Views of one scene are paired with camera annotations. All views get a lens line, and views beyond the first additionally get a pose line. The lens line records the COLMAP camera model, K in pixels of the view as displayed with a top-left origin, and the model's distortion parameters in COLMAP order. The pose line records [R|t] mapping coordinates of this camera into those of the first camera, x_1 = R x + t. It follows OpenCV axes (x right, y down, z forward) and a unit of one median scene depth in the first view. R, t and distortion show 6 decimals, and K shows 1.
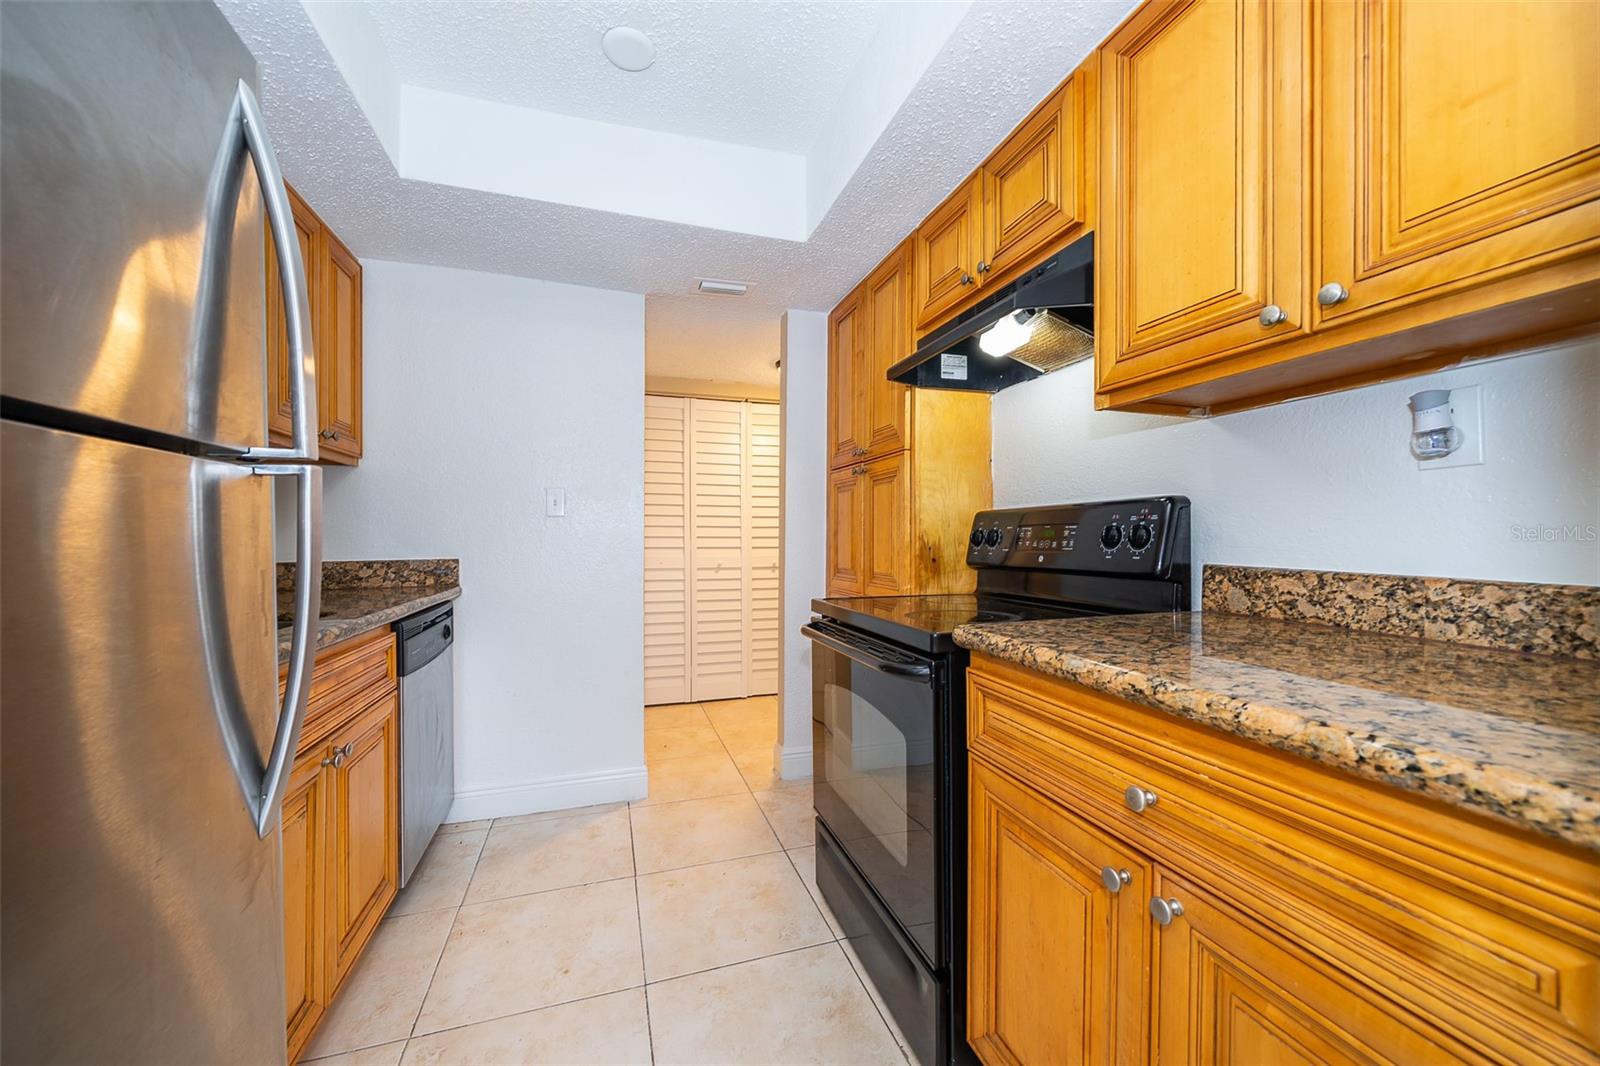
lens RADIAL K [[605.4, 0, 802.3], [0, 605.4, 536.0], [0, 0, 1]] dist [-0.004038, 0.000502]
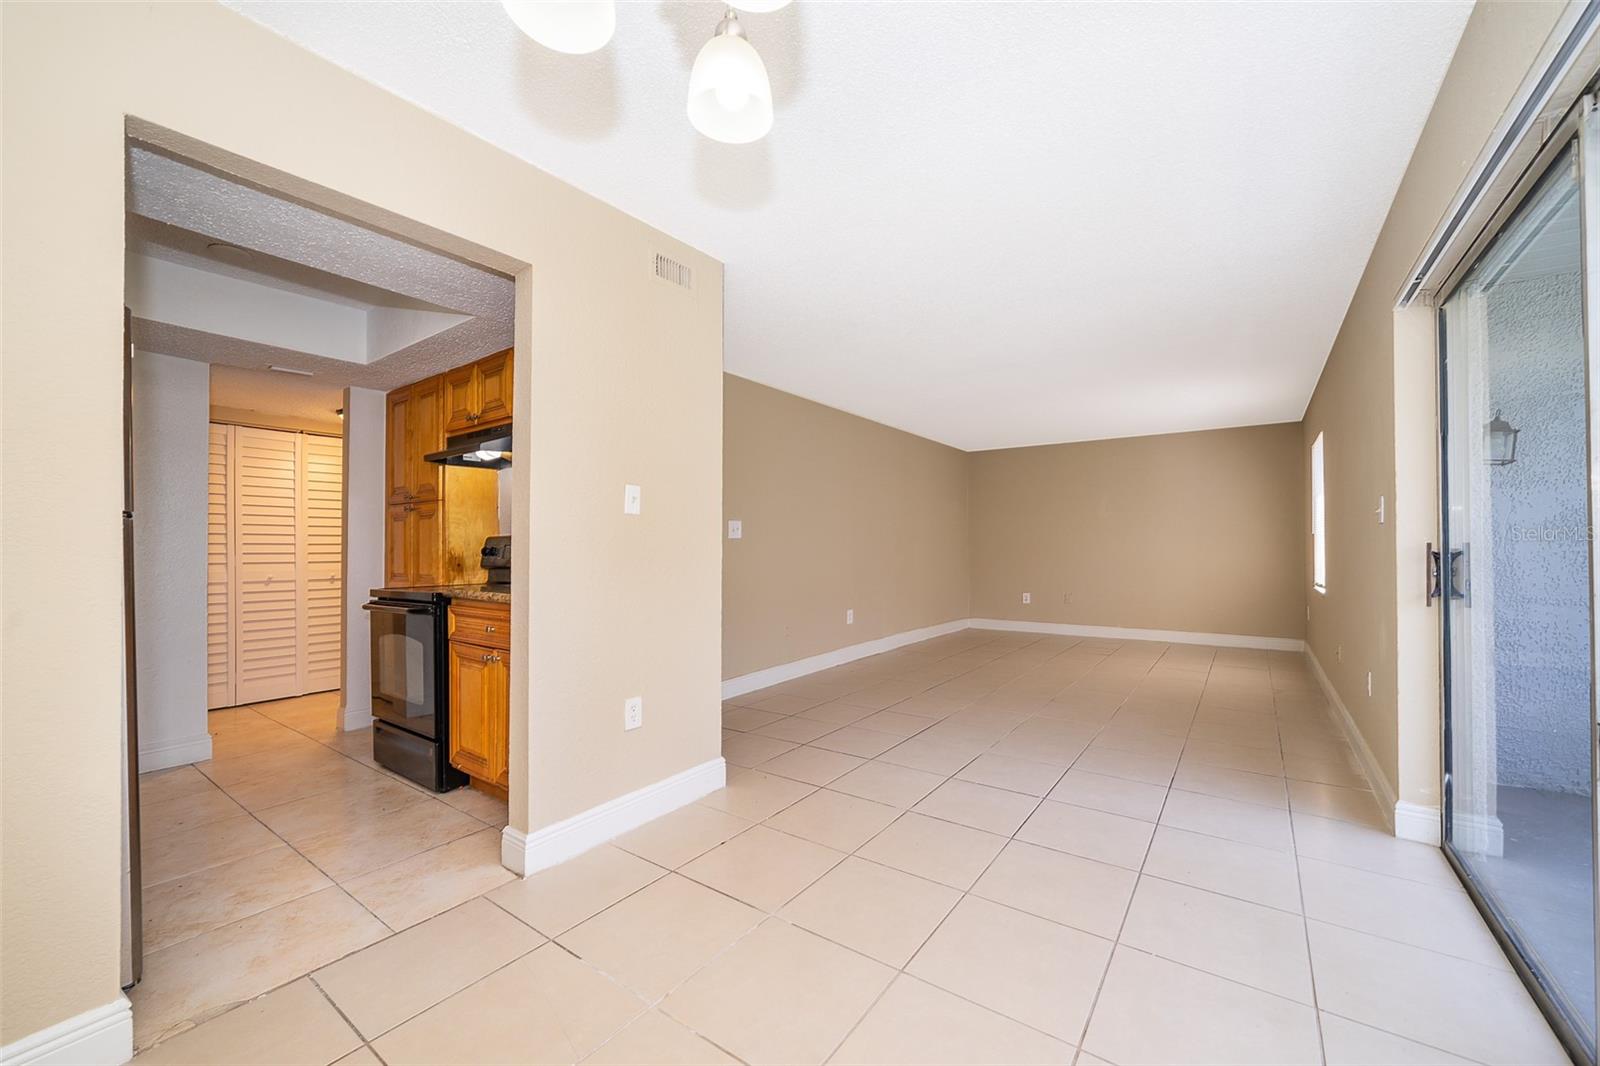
lens RADIAL K [[605.4, 0, 823.8], [0, 605.4, 549.5], [0, 0, 1]] dist [-0.004038, 0.000502]
pose [[0.797518, -0.000239, 0.603296, 0.007752], [0.003630, 0.999984, -0.004402, 0.007387], [-0.603285, 0.005701, 0.797506, -0.974168]]
